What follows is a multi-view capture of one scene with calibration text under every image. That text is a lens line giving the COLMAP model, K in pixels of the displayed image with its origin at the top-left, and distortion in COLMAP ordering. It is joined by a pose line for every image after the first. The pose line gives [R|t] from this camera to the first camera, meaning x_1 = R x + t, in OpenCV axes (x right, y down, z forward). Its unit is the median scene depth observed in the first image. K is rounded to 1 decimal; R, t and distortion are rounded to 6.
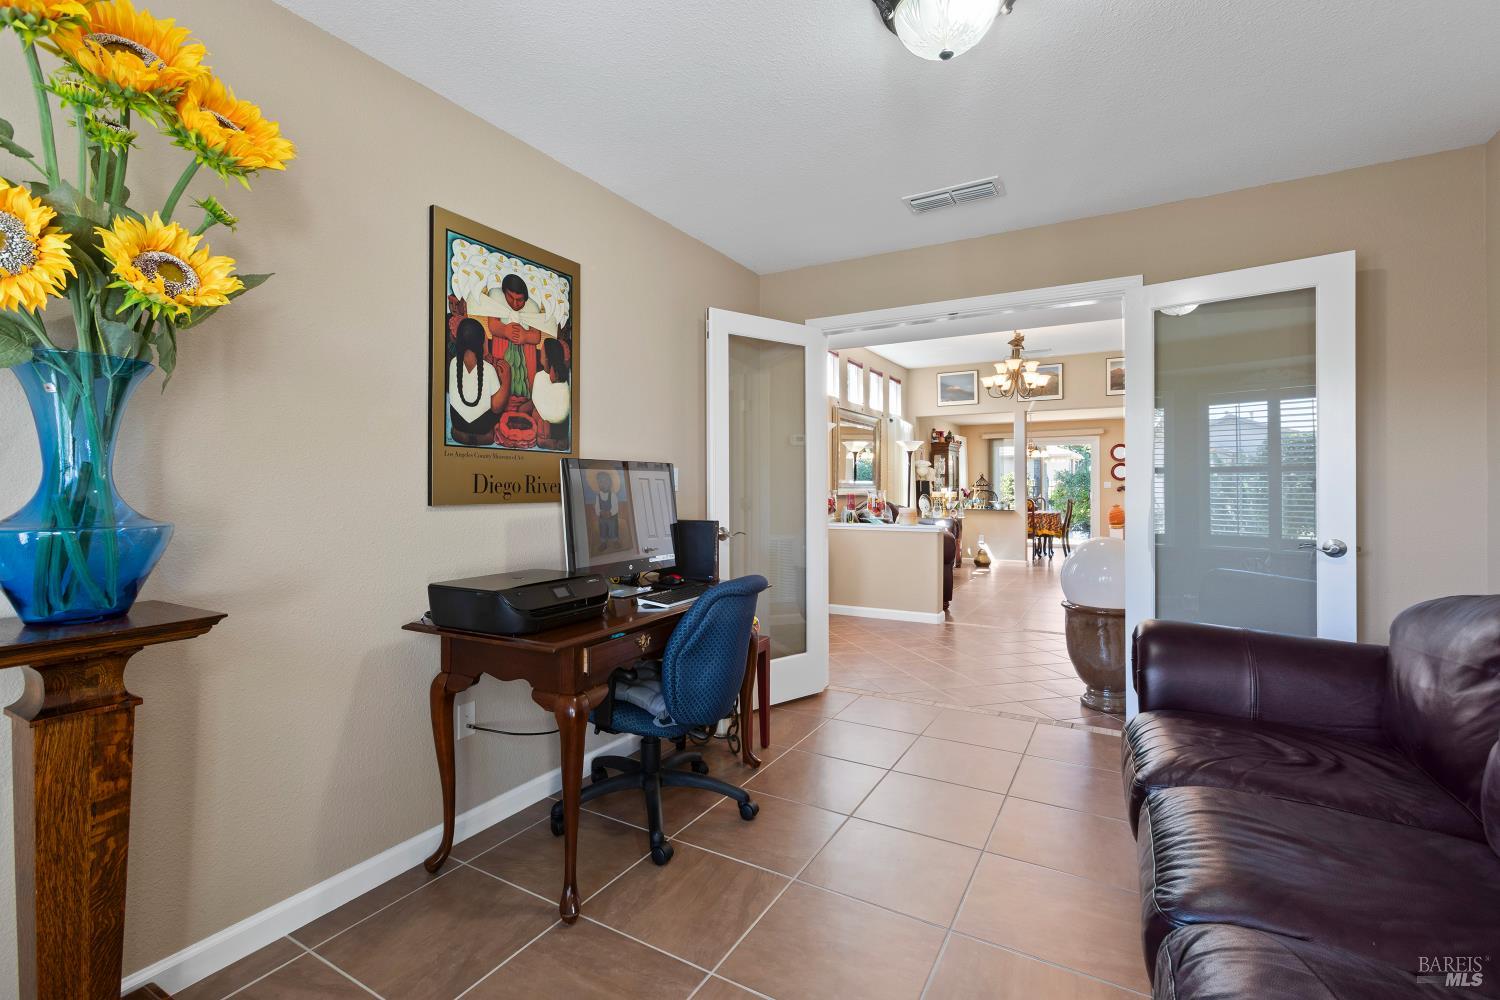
lens RADIAL K [[676.4, 0, 741.1], [0, 676.4, 481.1], [0, 0, 1]] dist [-0.014749, 0.005975]
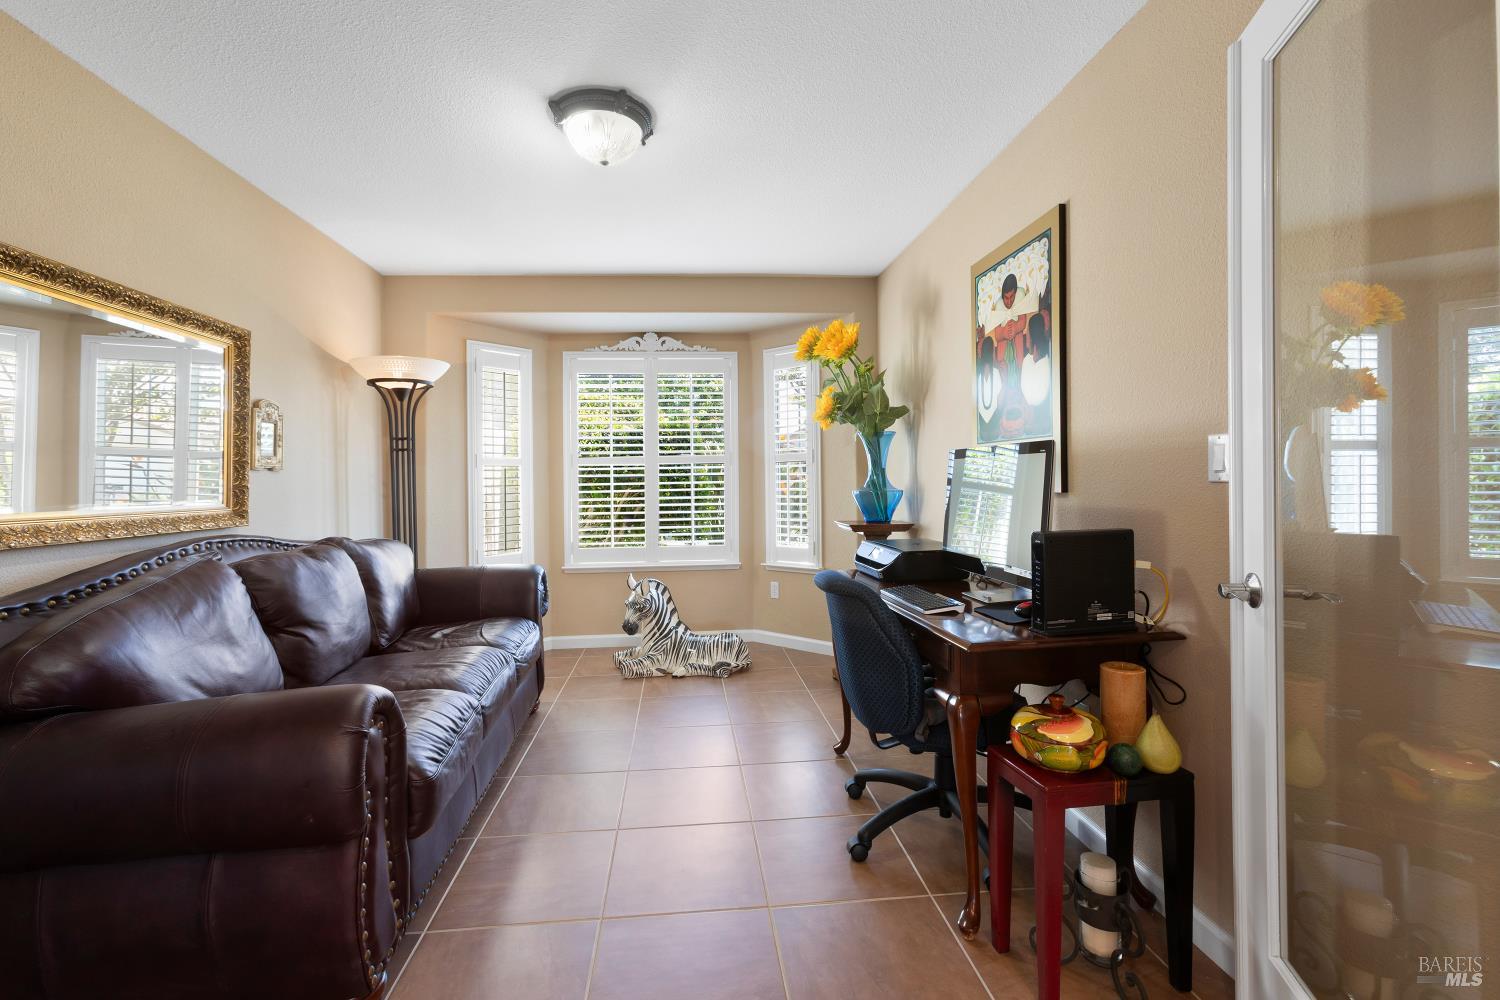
lens RADIAL K [[676.4, 0, 745.9], [0, 676.4, 477.5], [0, 0, 1]] dist [-0.014749, 0.005975]
pose [[-0.807001, 0.010237, -0.590462, 0.146952], [0.018331, 0.999802, -0.007721, 0.003176], [0.590266, -0.017055, -0.807029, 0.374730]]
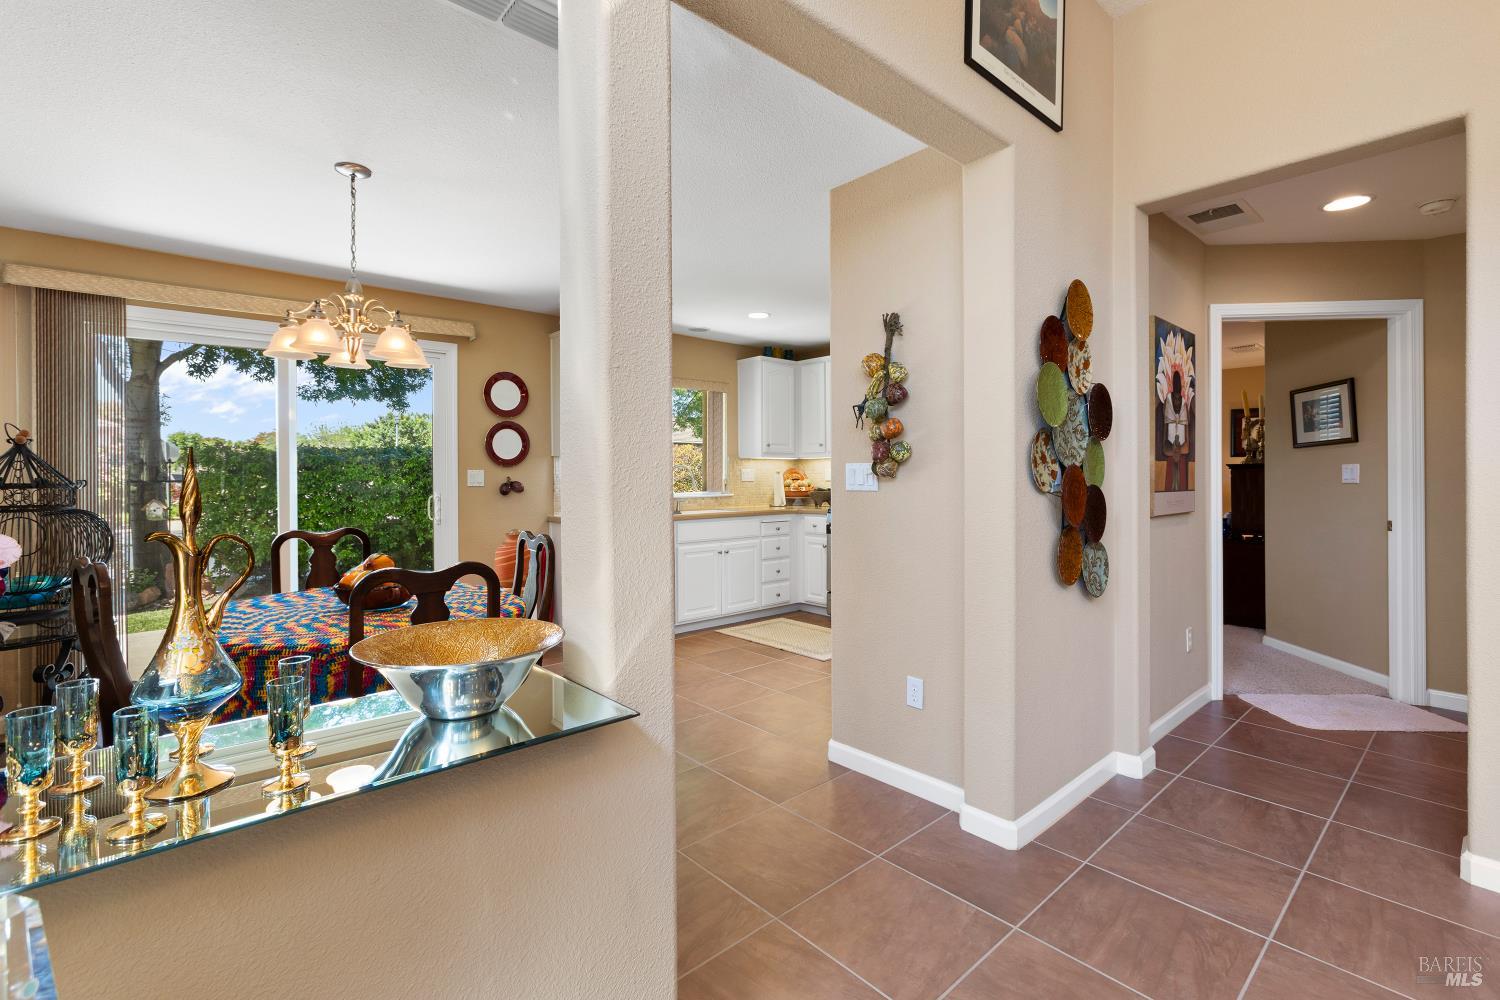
lens RADIAL K [[676.4, 0, 753.3], [0, 676.4, 475.1], [0, 0, 1]] dist [-0.014749, 0.005975]
pose [[0.314176, -0.004930, 0.949352, 0.286541], [-0.000969, 0.999984, 0.005514, 0.002588], [-0.949364, -0.002652, 0.314167, 0.898403]]
